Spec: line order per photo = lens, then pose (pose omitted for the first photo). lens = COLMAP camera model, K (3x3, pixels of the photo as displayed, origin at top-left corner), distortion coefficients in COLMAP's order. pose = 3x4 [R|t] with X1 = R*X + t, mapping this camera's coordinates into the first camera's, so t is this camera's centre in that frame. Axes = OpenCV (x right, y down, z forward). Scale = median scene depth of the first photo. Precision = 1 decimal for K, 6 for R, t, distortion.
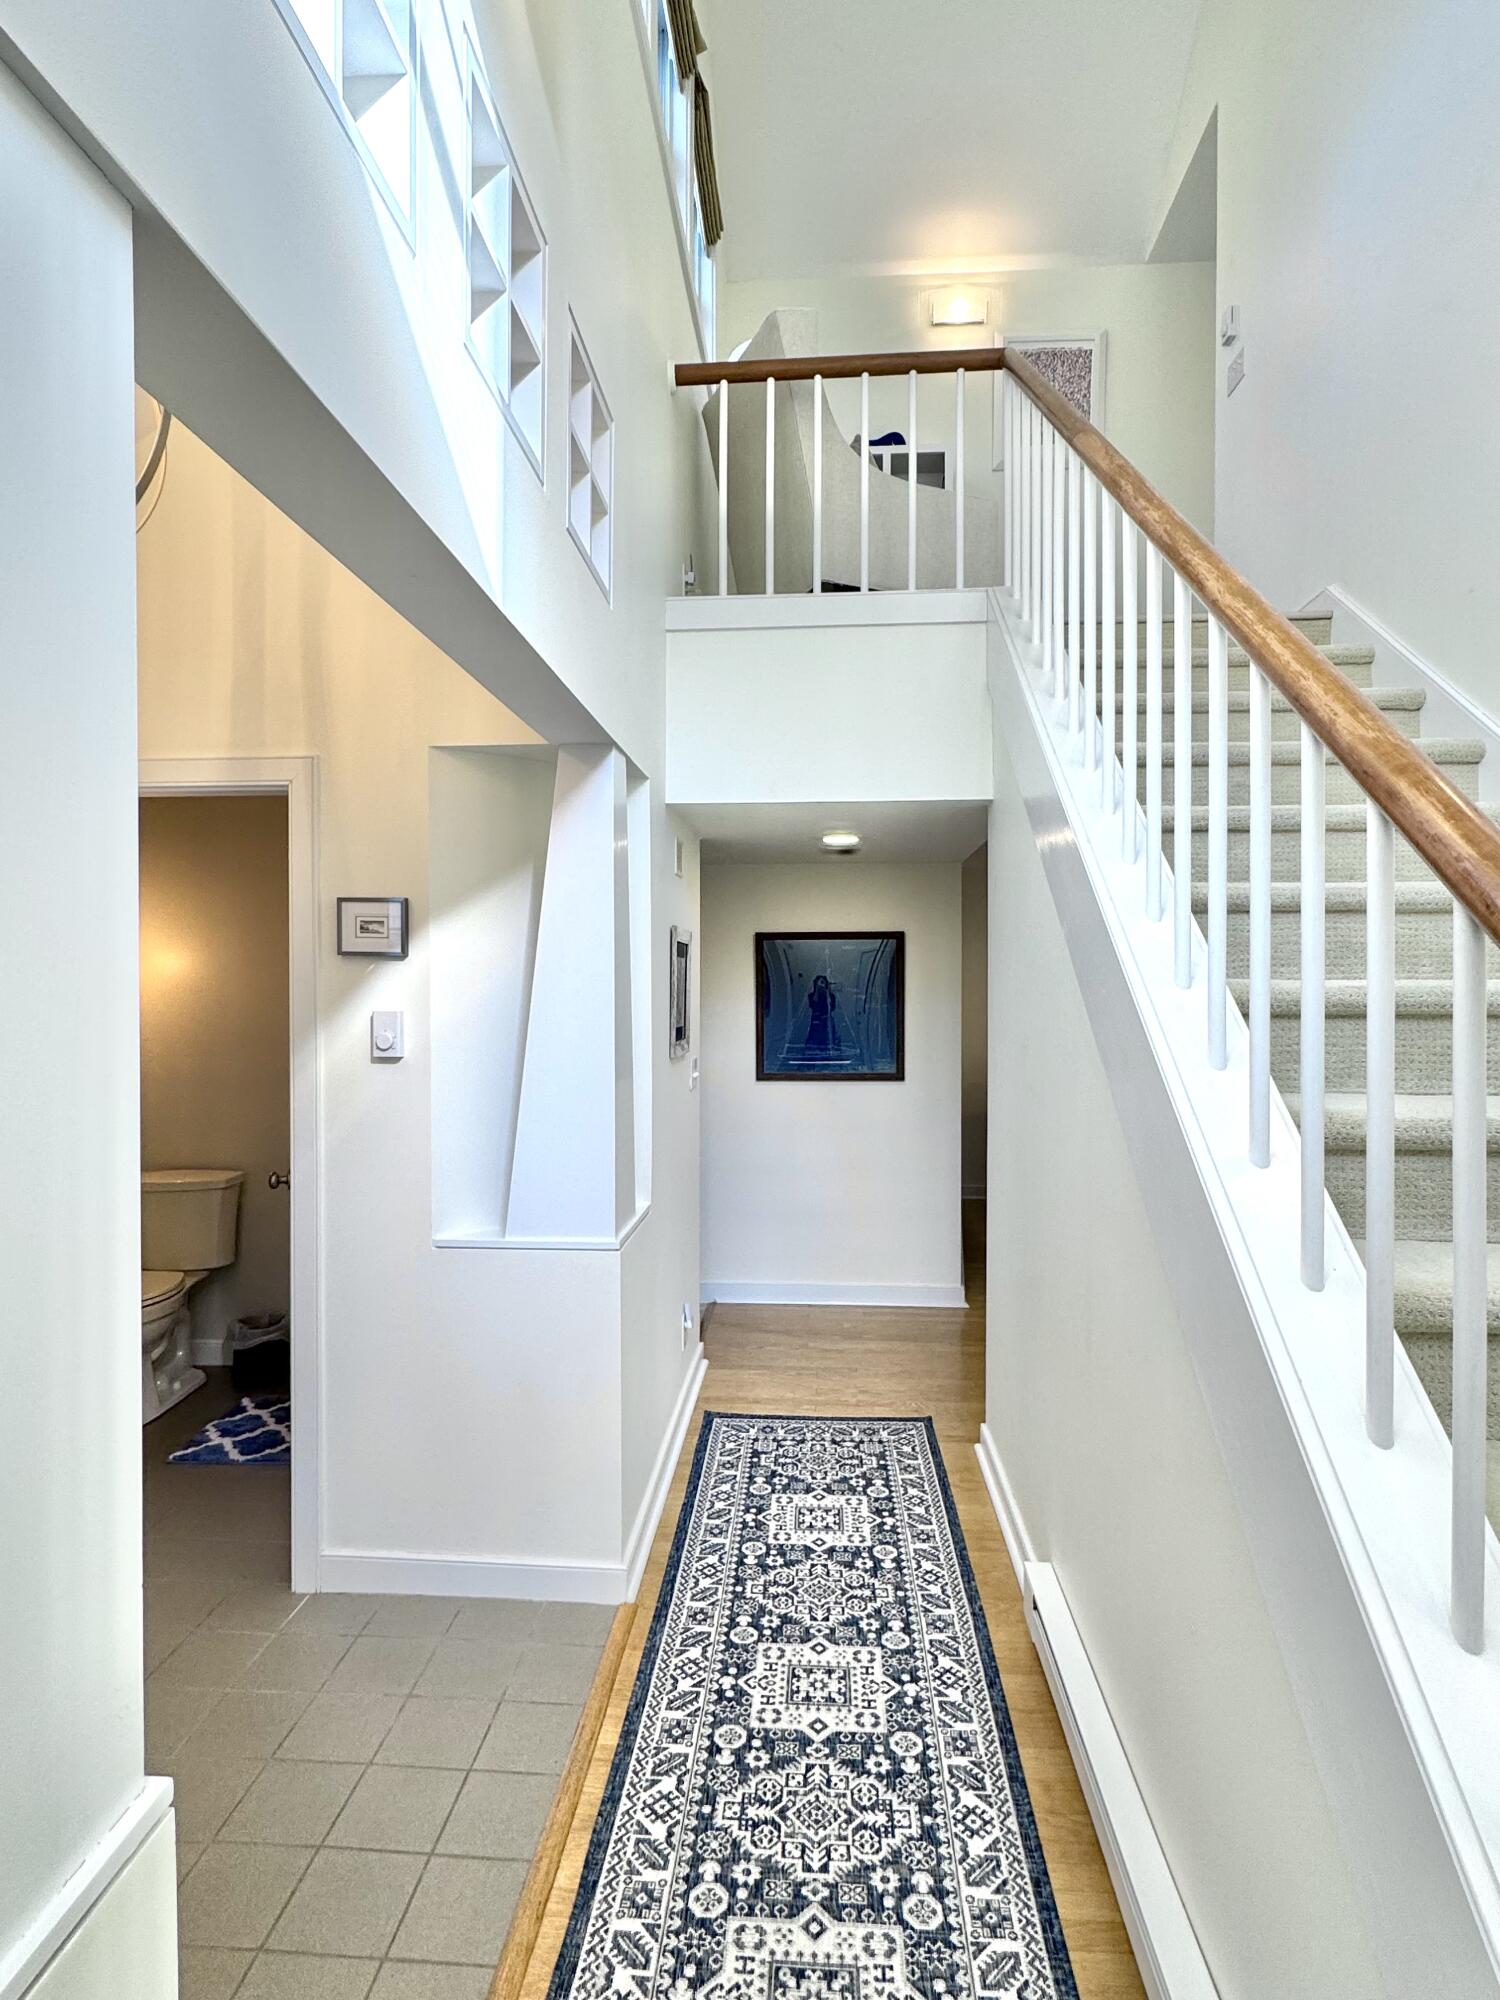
lens RADIAL K [[1064.5, 0, 755.6], [0, 1064.5, 996.3], [0, 0, 1]] dist [-0.000327, -0.000446]
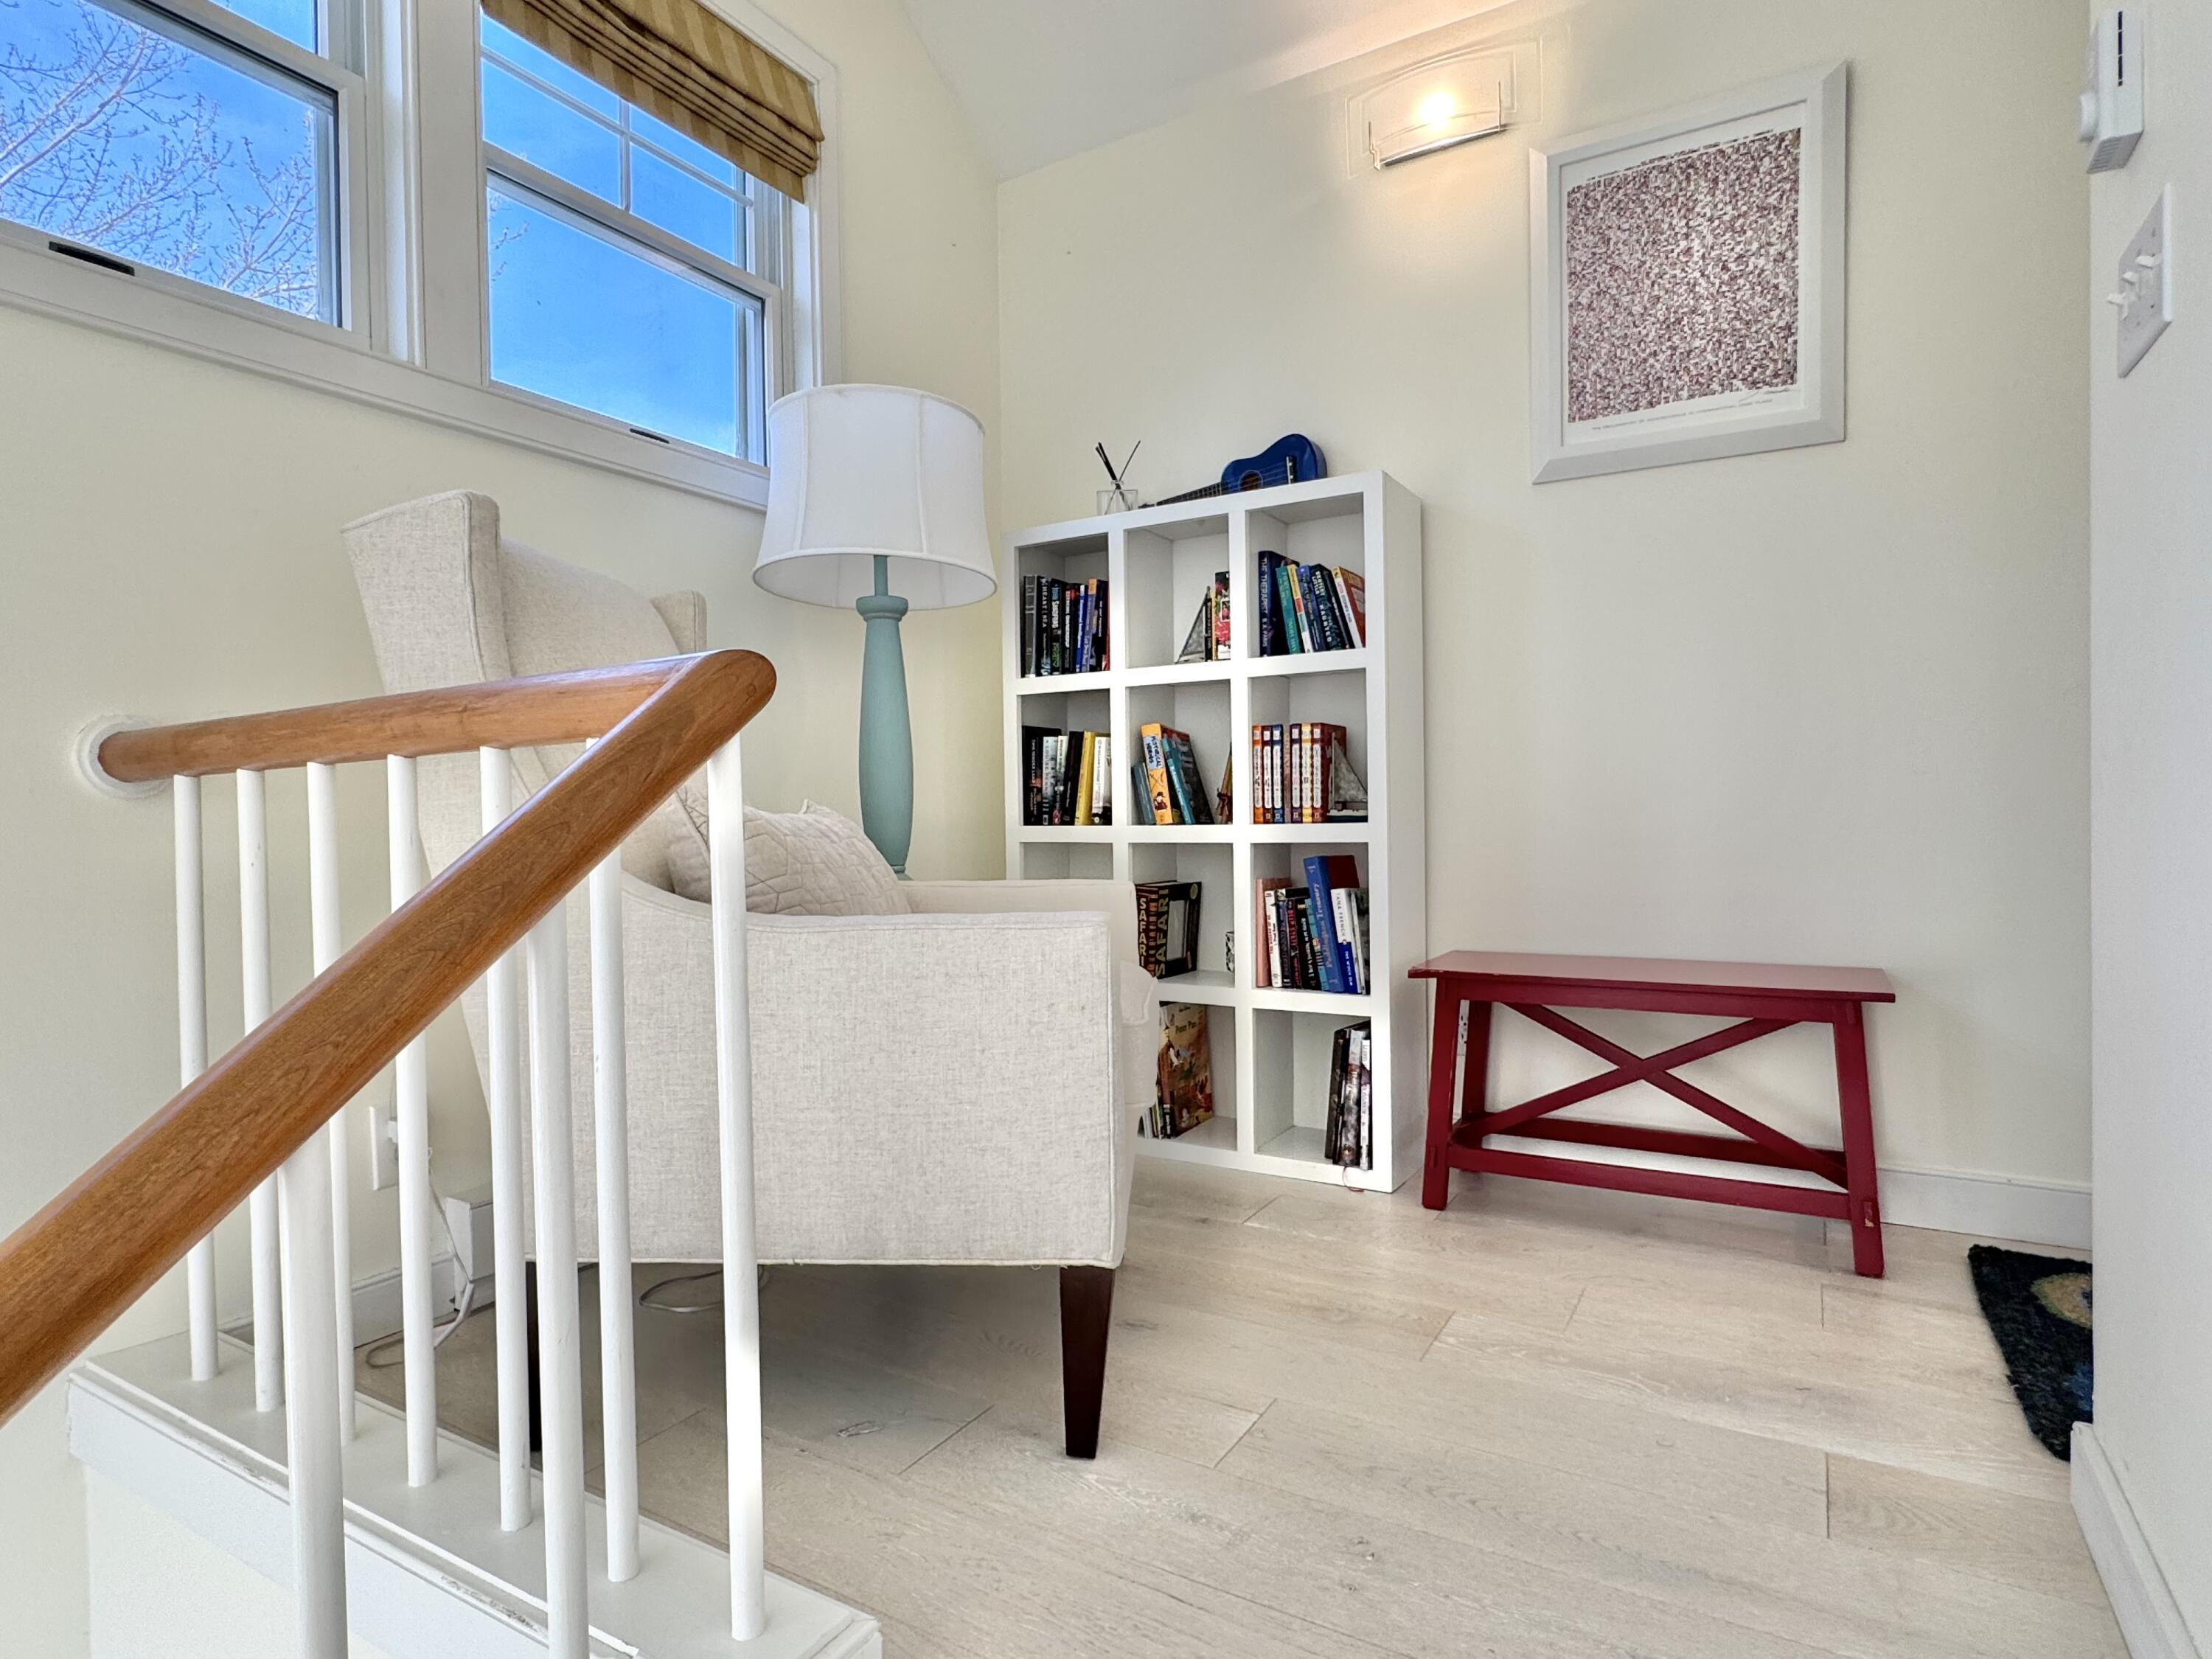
lens RADIAL K [[1177.3, 0, 1088.3], [0, 1177.3, 838.8], [0, 0, 1]] dist [-0.000327, -0.000446]
pose [[0.890664, -0.005500, -0.454628, 0.429207], [0.012406, 0.999849, 0.012208, -0.566922], [0.454492, -0.016514, 0.890597, 0.799545]]
